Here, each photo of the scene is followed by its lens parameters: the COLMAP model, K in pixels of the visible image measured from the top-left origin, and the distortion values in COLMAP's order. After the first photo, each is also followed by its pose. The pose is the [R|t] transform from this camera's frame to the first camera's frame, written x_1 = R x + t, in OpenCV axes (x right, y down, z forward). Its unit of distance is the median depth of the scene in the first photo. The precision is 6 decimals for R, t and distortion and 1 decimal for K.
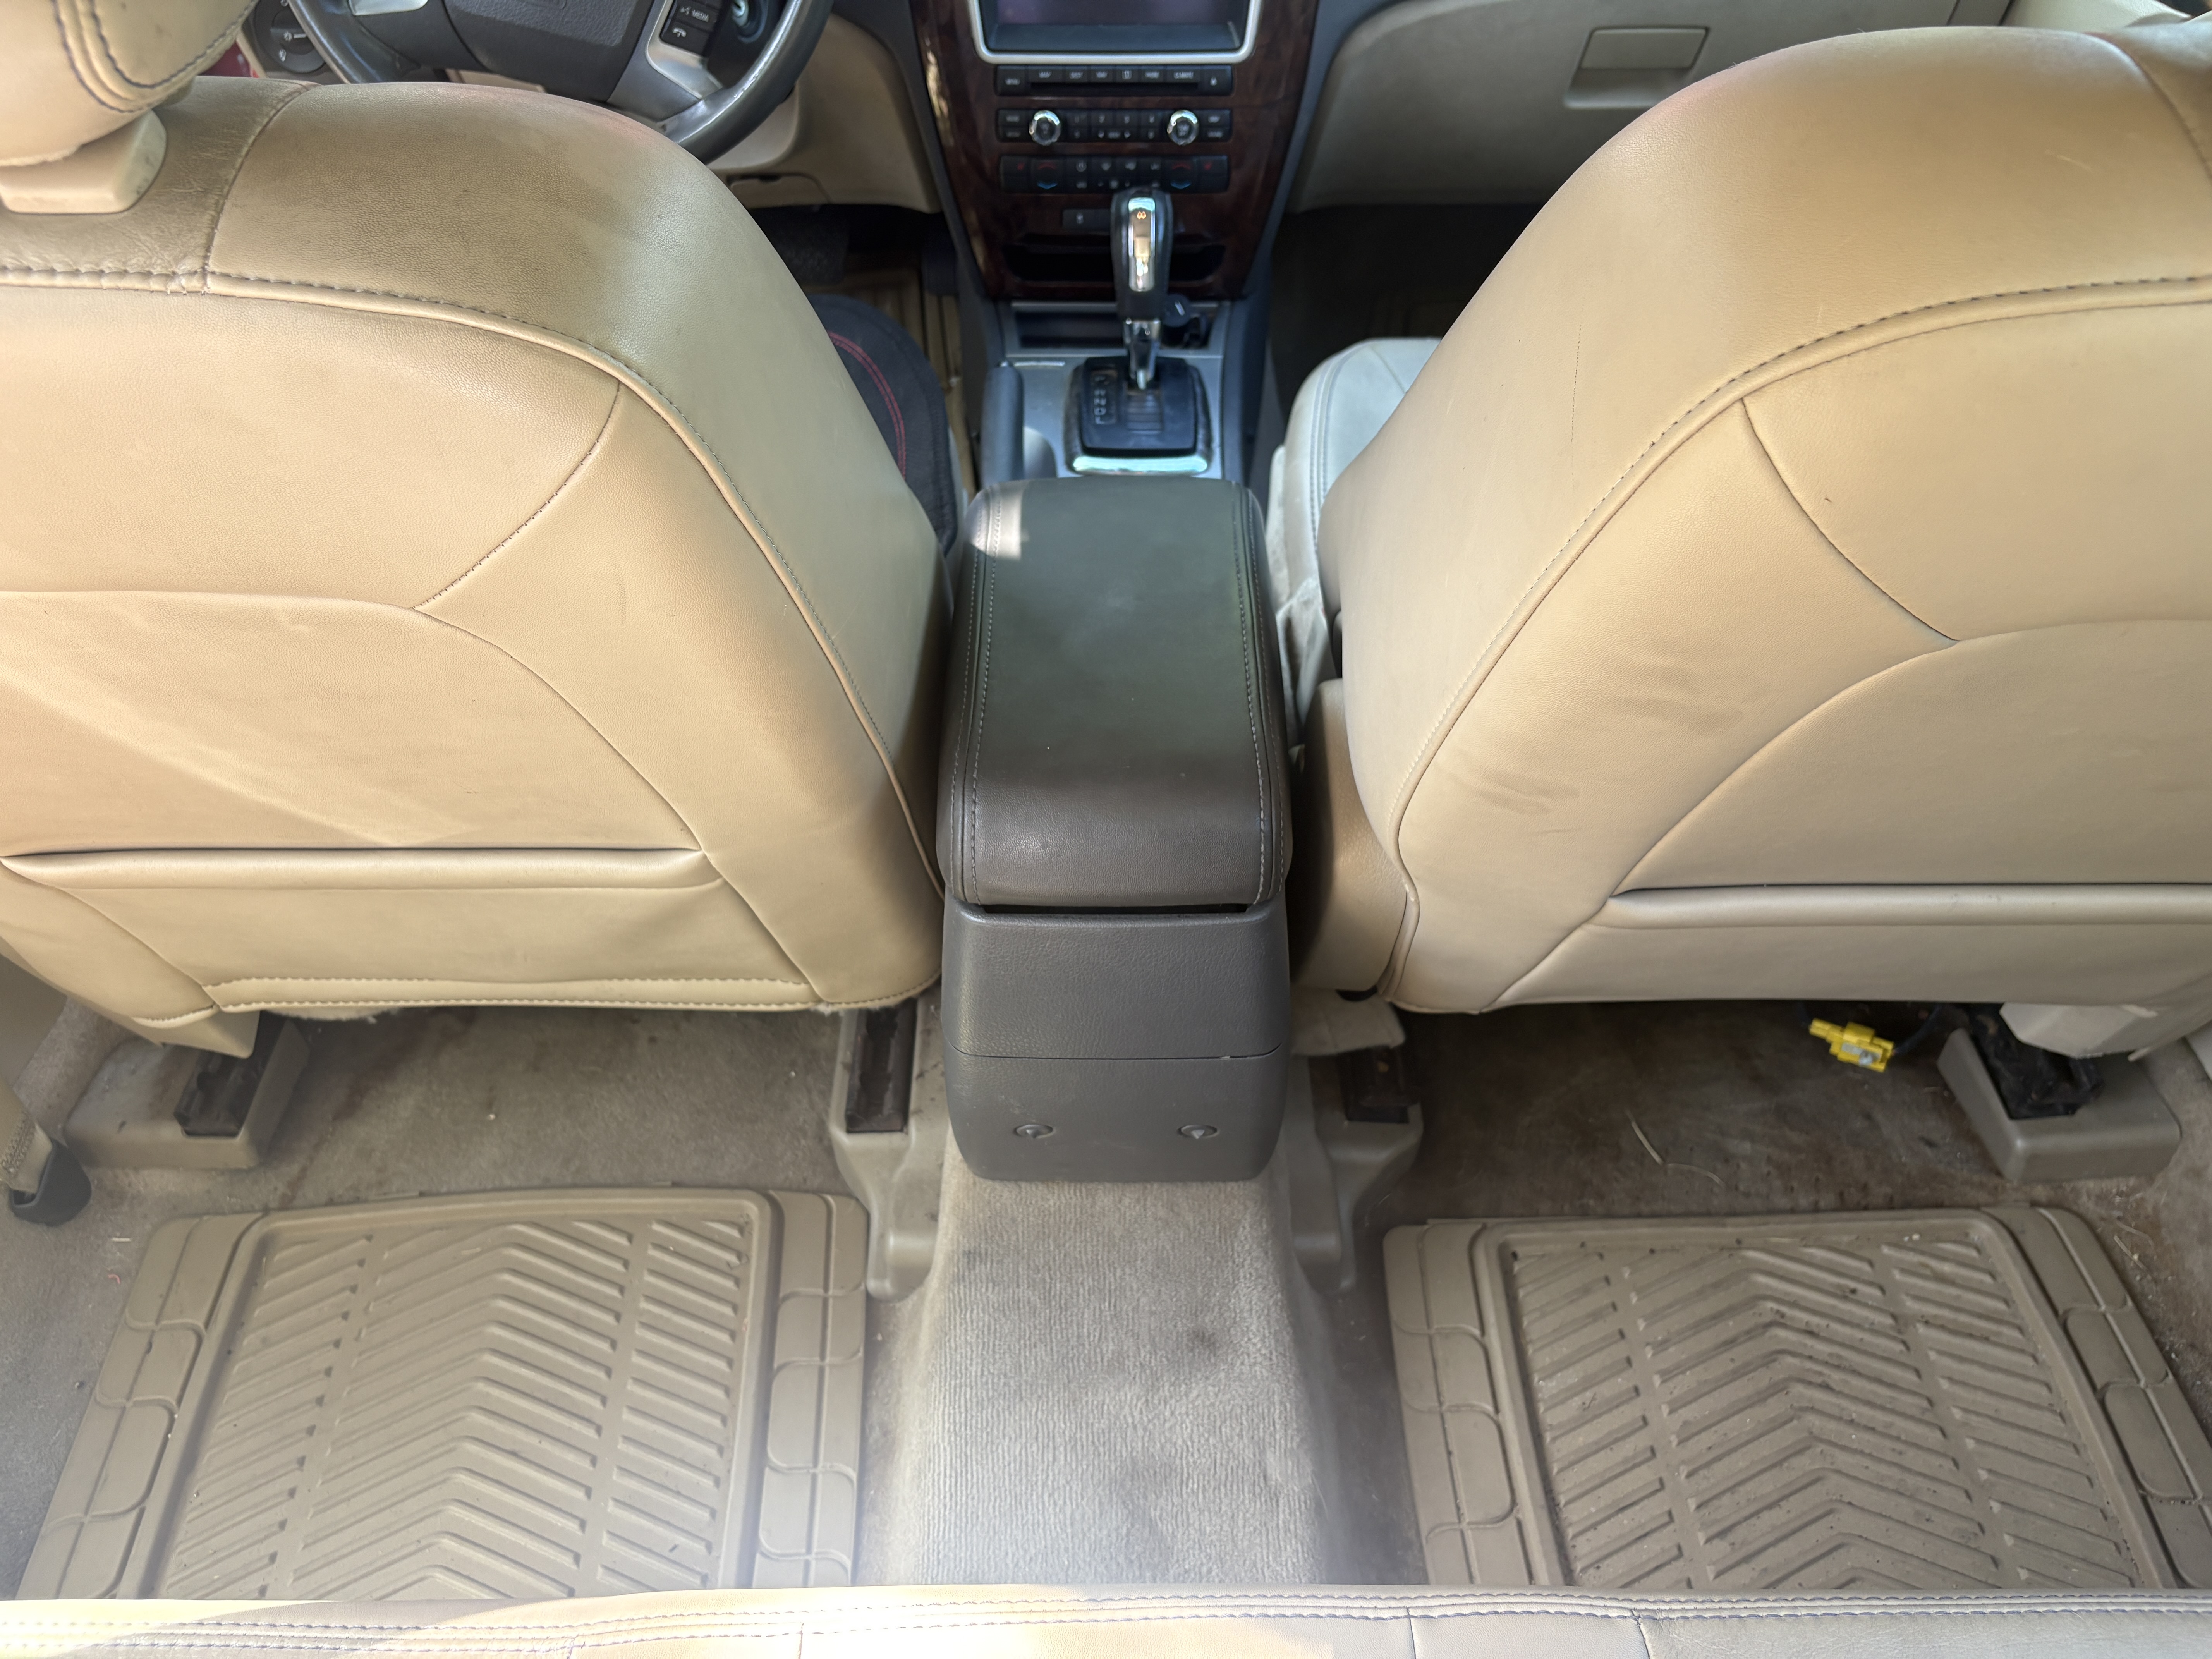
lens RADIAL K [[1692.5, 0, 1106.0], [0, 1692.5, 829.5], [0, 0, 1]] dist [0.002043, 0.003777]
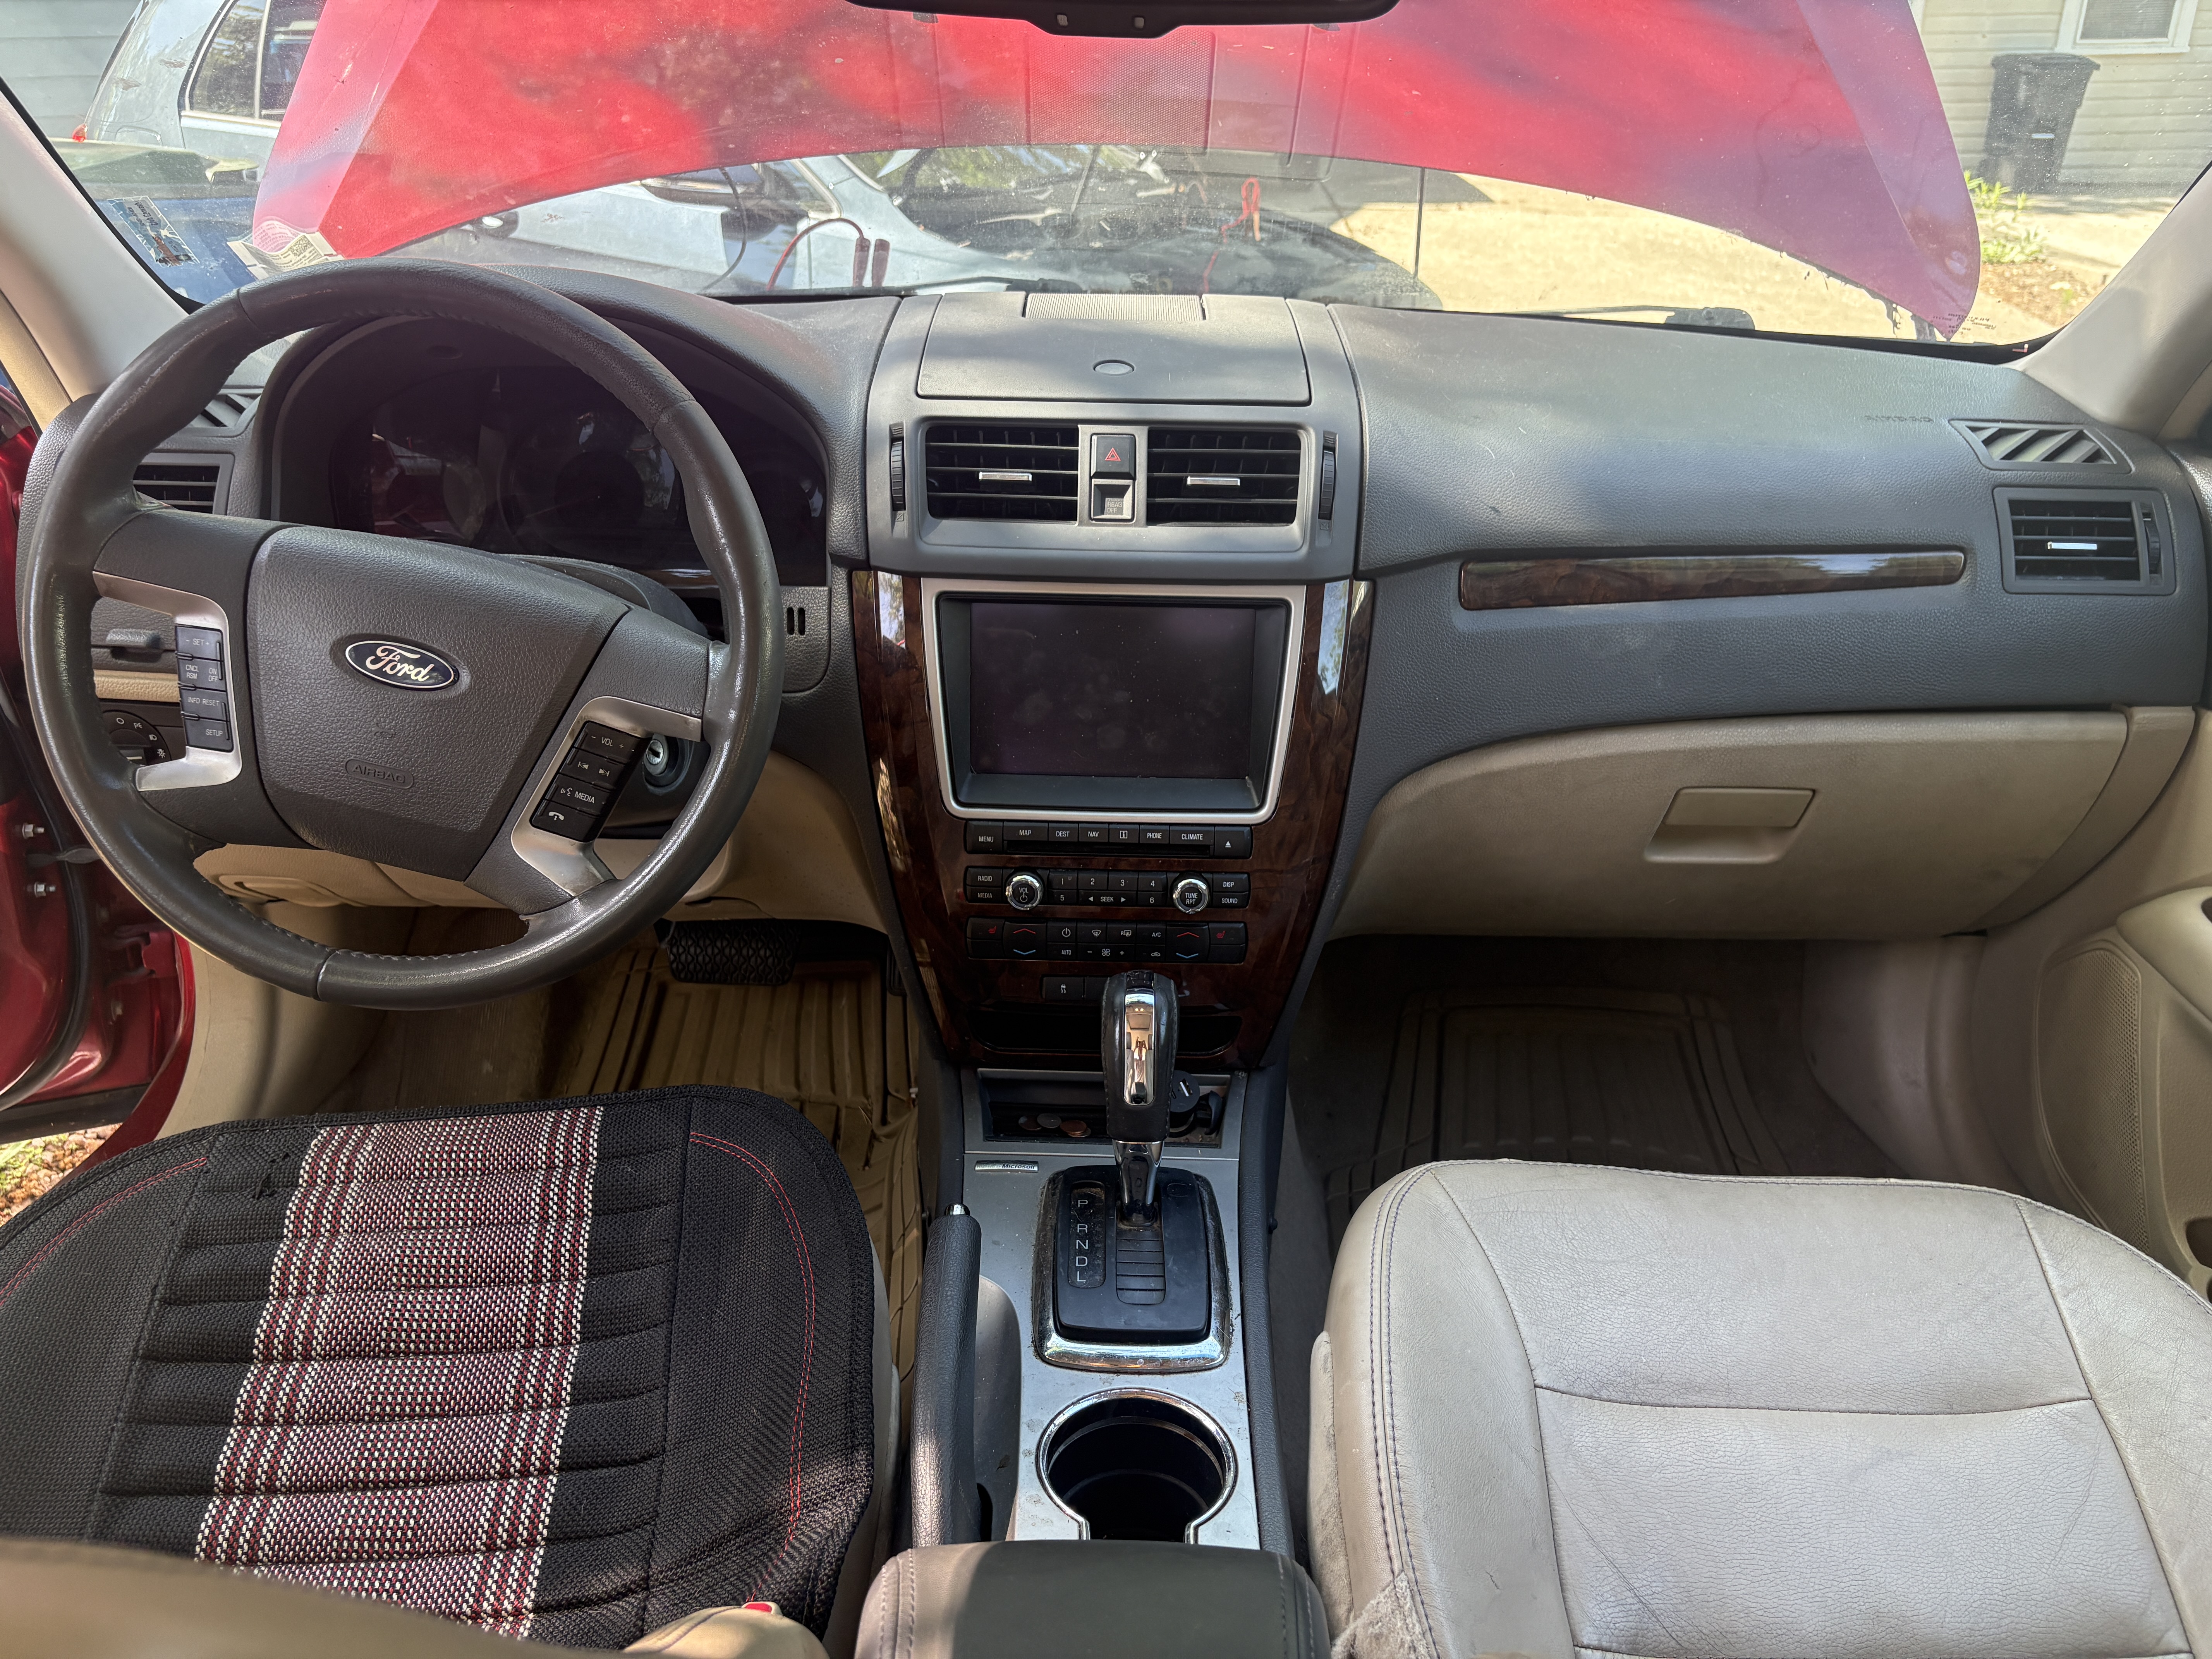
lens RADIAL K [[1692.5, 0, 1106.0], [0, 1692.5, 829.5], [0, 0, 1]] dist [0.002043, 0.003777]
pose [[0.999757, 0.021587, 0.004468, -0.000205], [-0.019071, 0.948618, -0.315850, -0.184431], [-0.011057, 0.315688, 0.948799, 0.211280]]
